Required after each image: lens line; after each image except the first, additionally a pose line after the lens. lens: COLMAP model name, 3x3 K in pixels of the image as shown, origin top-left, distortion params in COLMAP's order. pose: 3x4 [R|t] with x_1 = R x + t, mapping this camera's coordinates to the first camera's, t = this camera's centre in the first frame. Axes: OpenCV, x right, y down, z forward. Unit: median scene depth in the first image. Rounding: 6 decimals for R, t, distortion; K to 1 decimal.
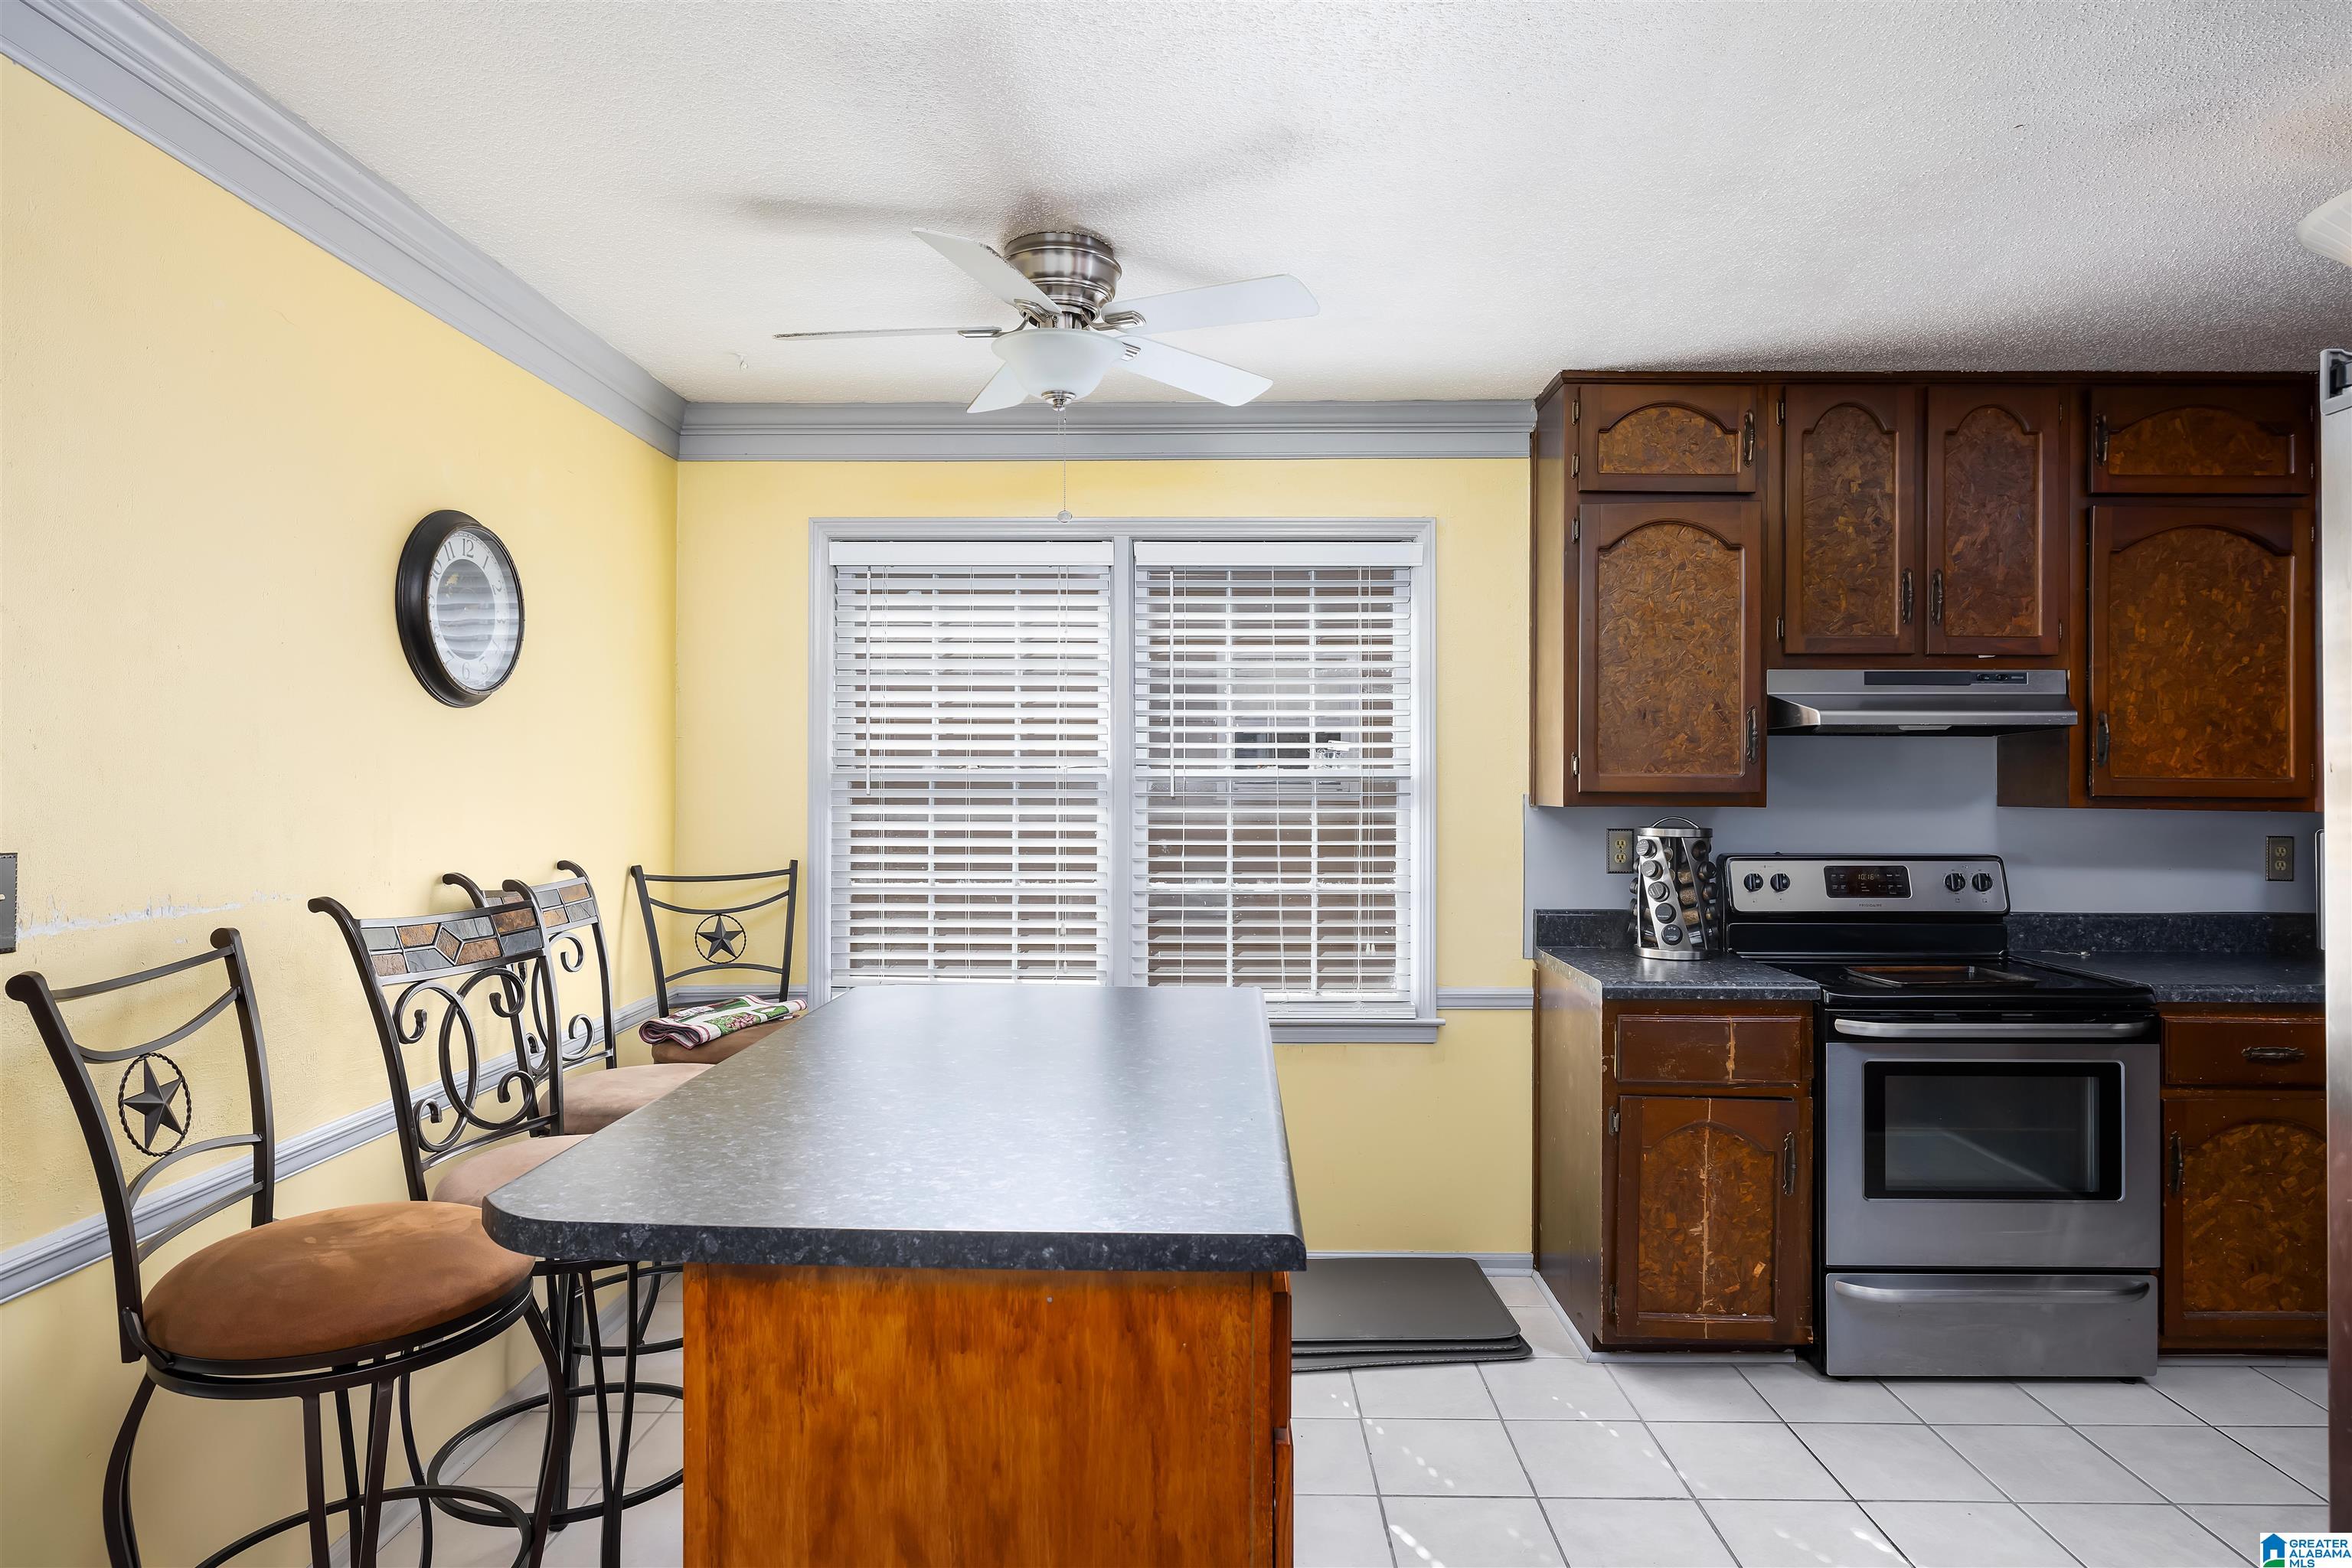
lens RADIAL K [[1312.4, 0, 1186.4], [0, 1312.4, 776.6], [0, 0, 1]] dist [0.000922, 0.002681]
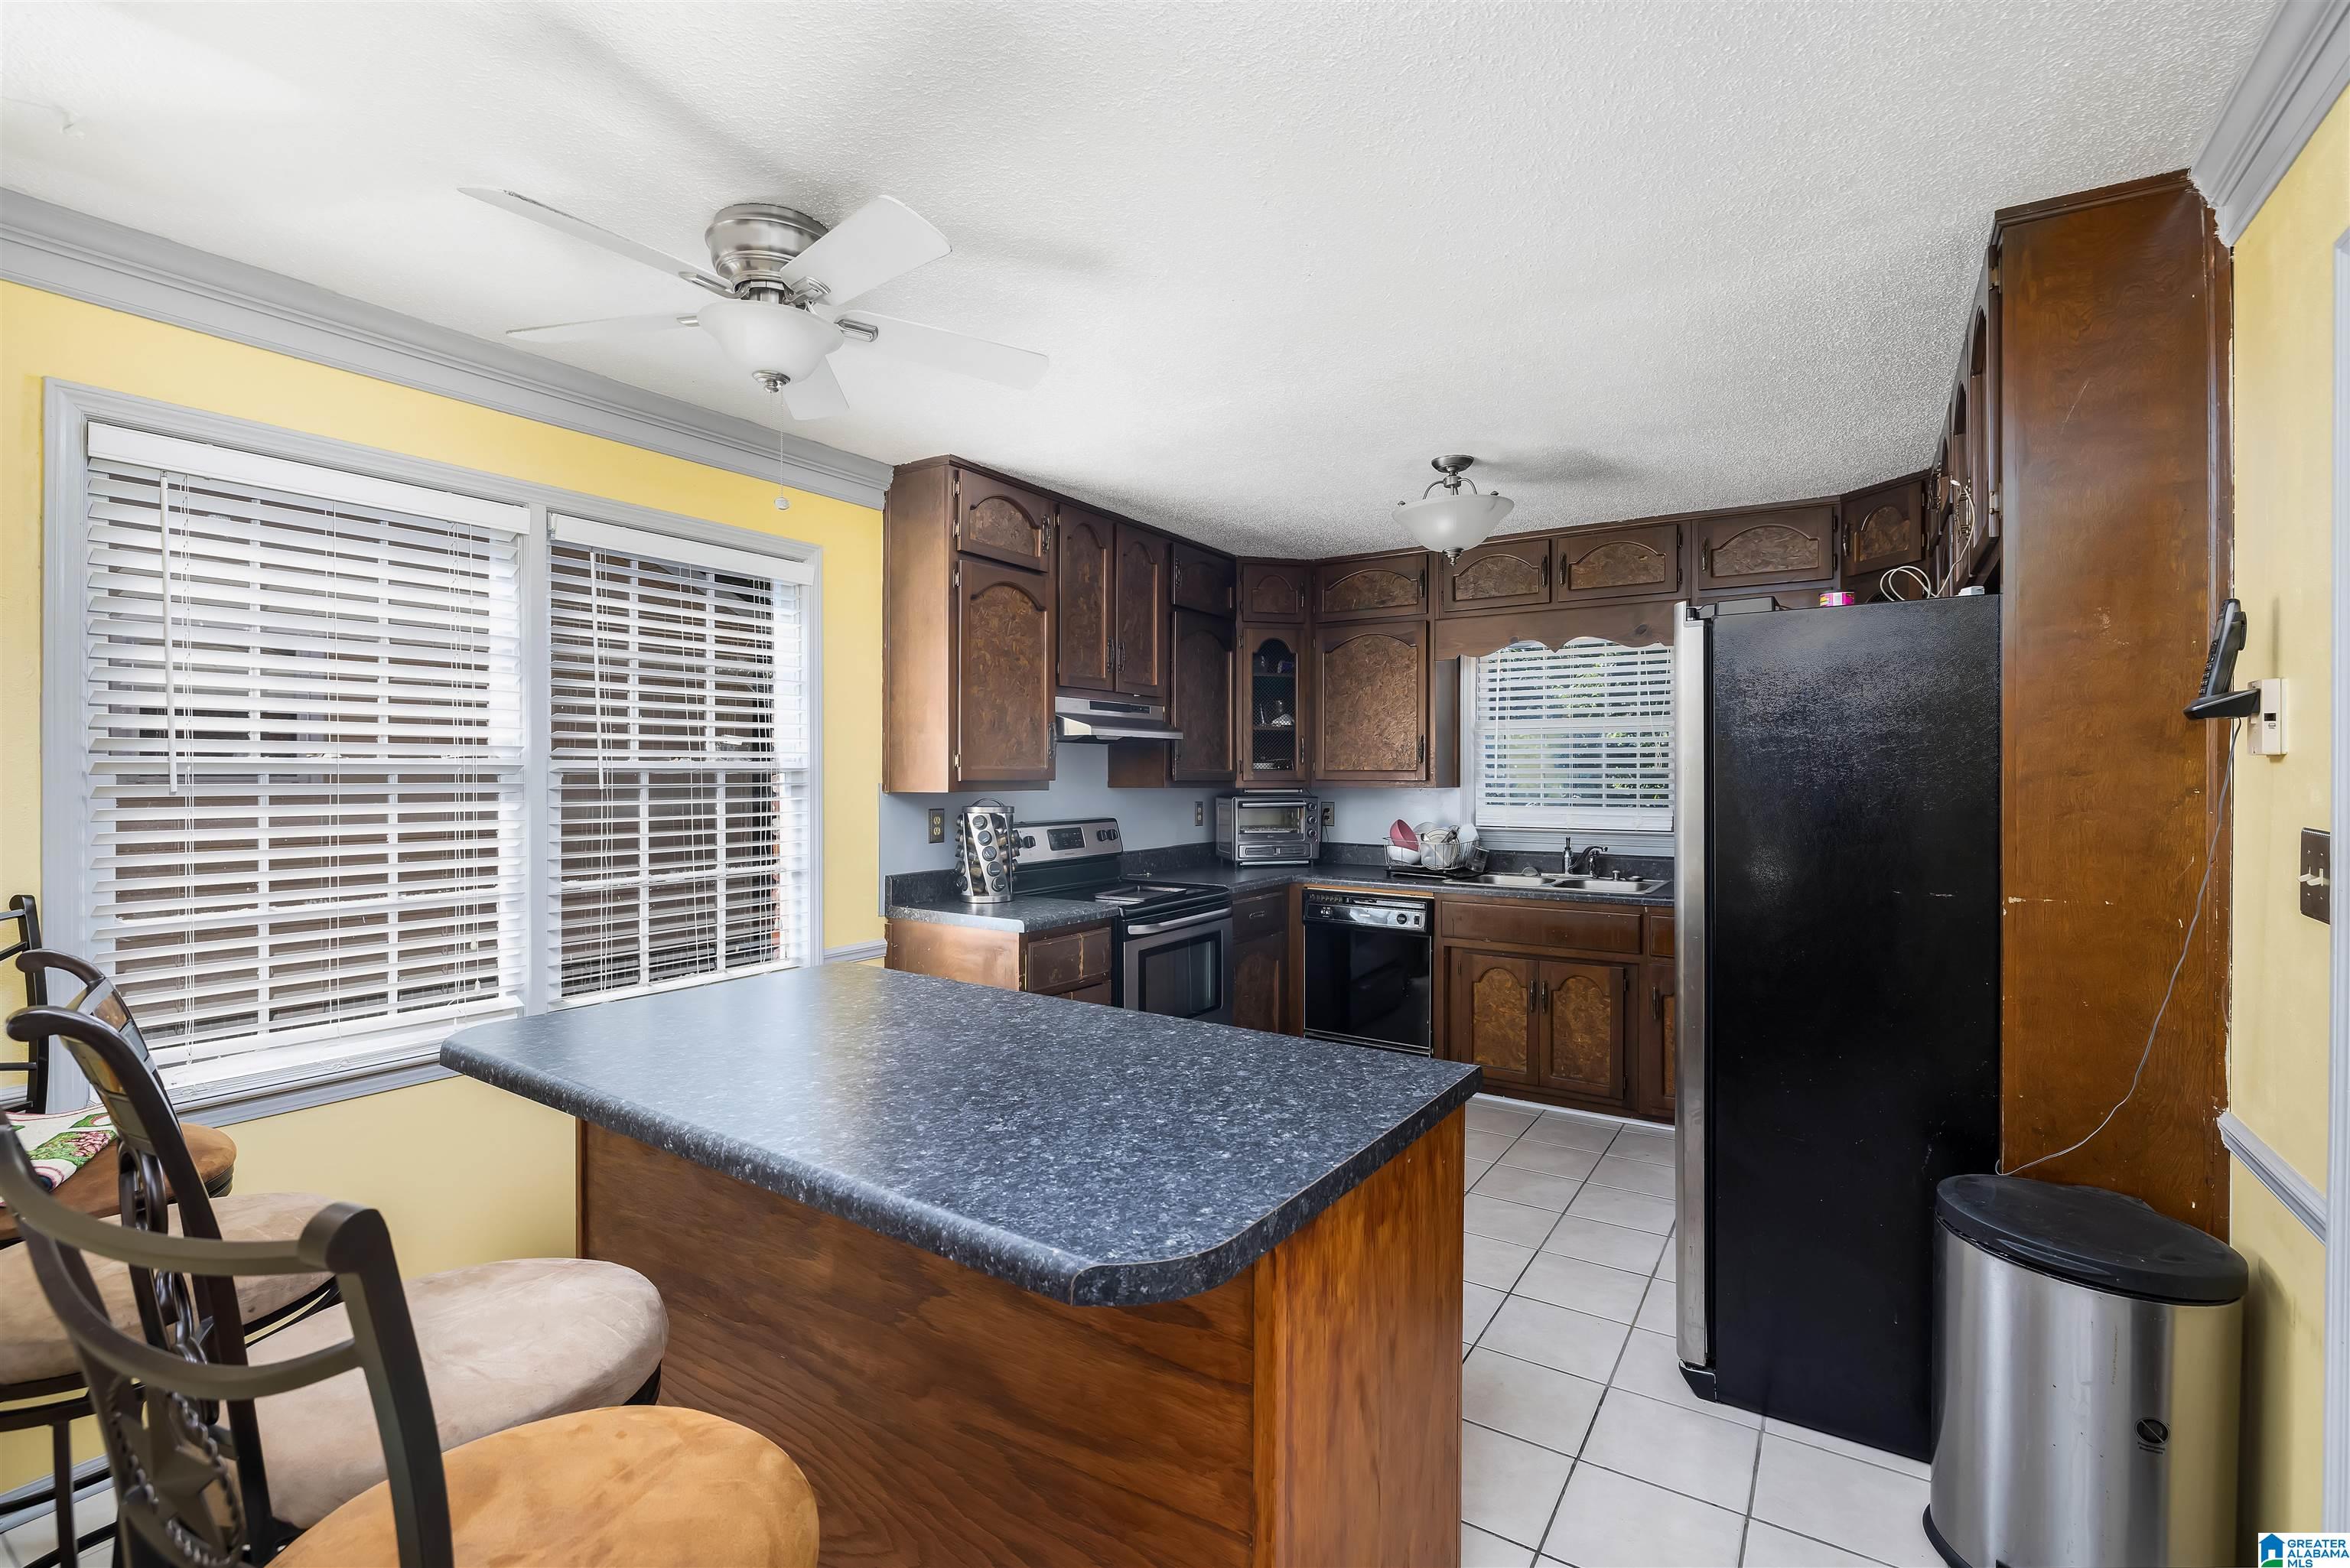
lens RADIAL K [[1050.6, 0, 1179.3], [0, 1050.6, 770.1], [0, 0, 1]] dist [-0.005494, 0.000570]
pose [[0.534280, 0.000395, 0.845307, -0.465414], [-0.002023, 0.999998, 0.000811, 0.000081], [-0.845305, -0.002143, 0.534280, 0.257741]]
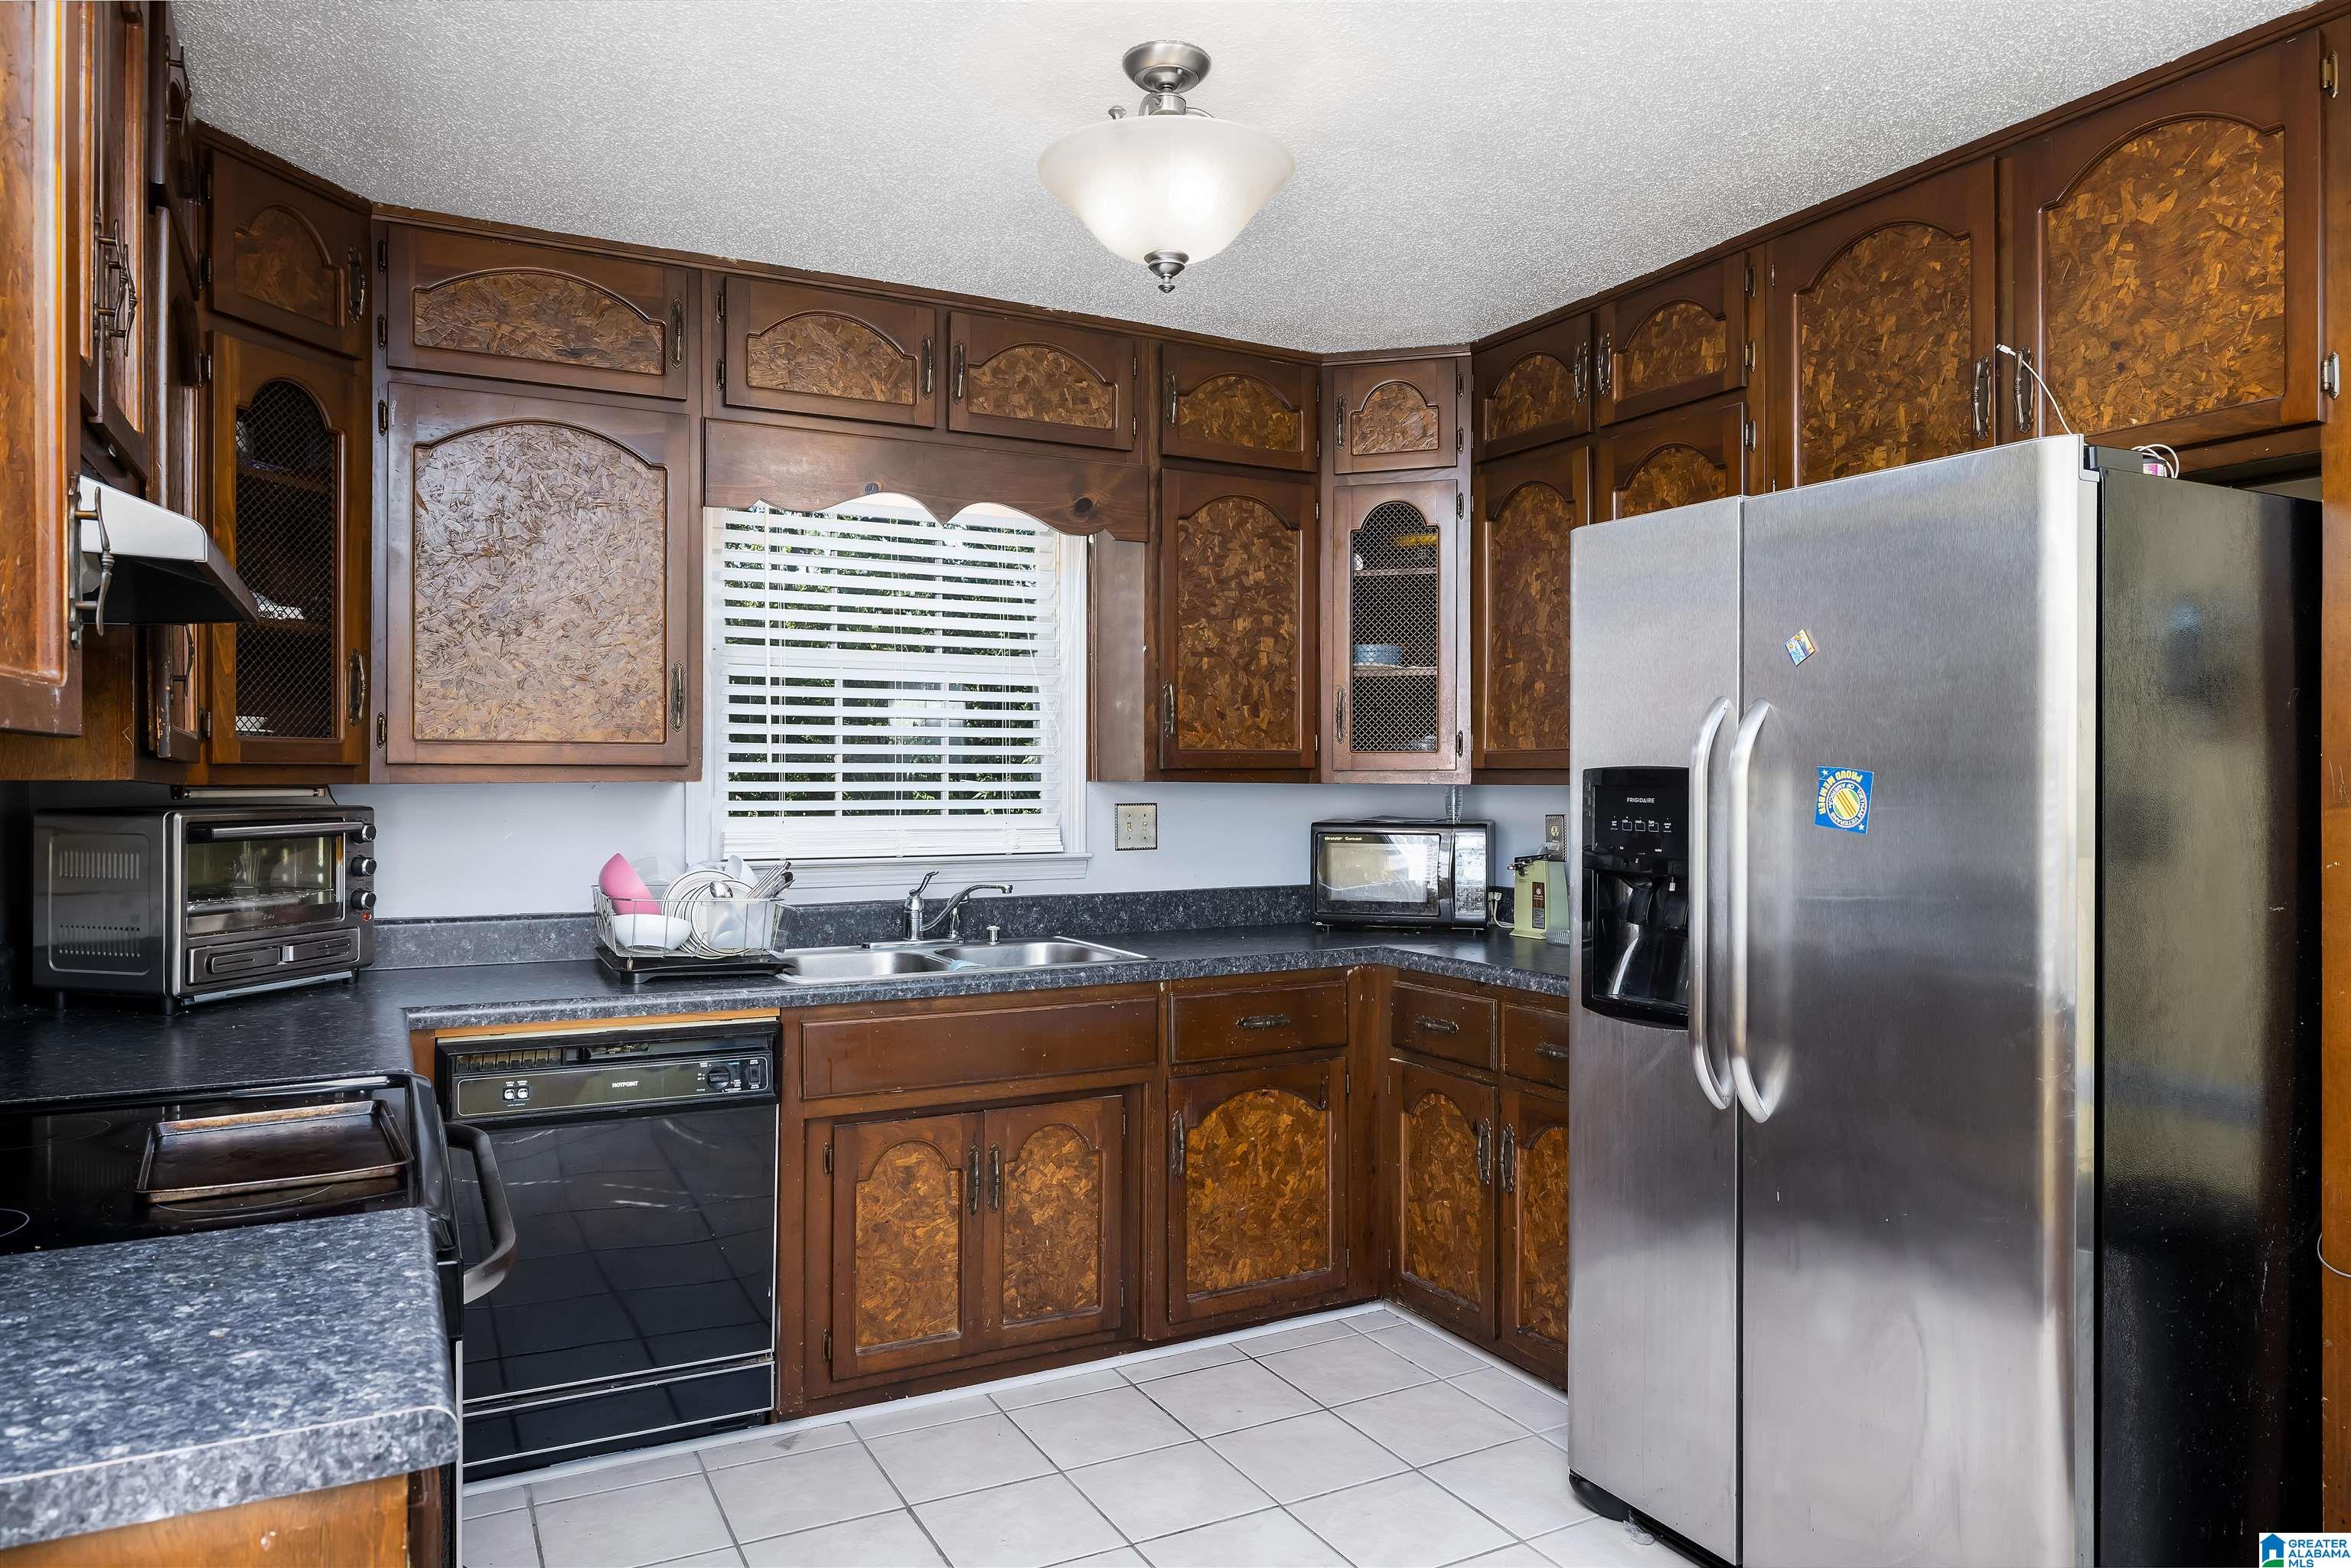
lens RADIAL K [[1511.7, 0, 1177.8], [0, 1511.7, 770.6], [0, 0, 1]] dist [-0.002597, 0.000058]
pose [[-0.486277, -0.000106, 0.873805, -0.043941], [-0.006031, 0.999977, -0.003235, 0.019307], [-0.873784, -0.006843, -0.486266, 0.930172]]
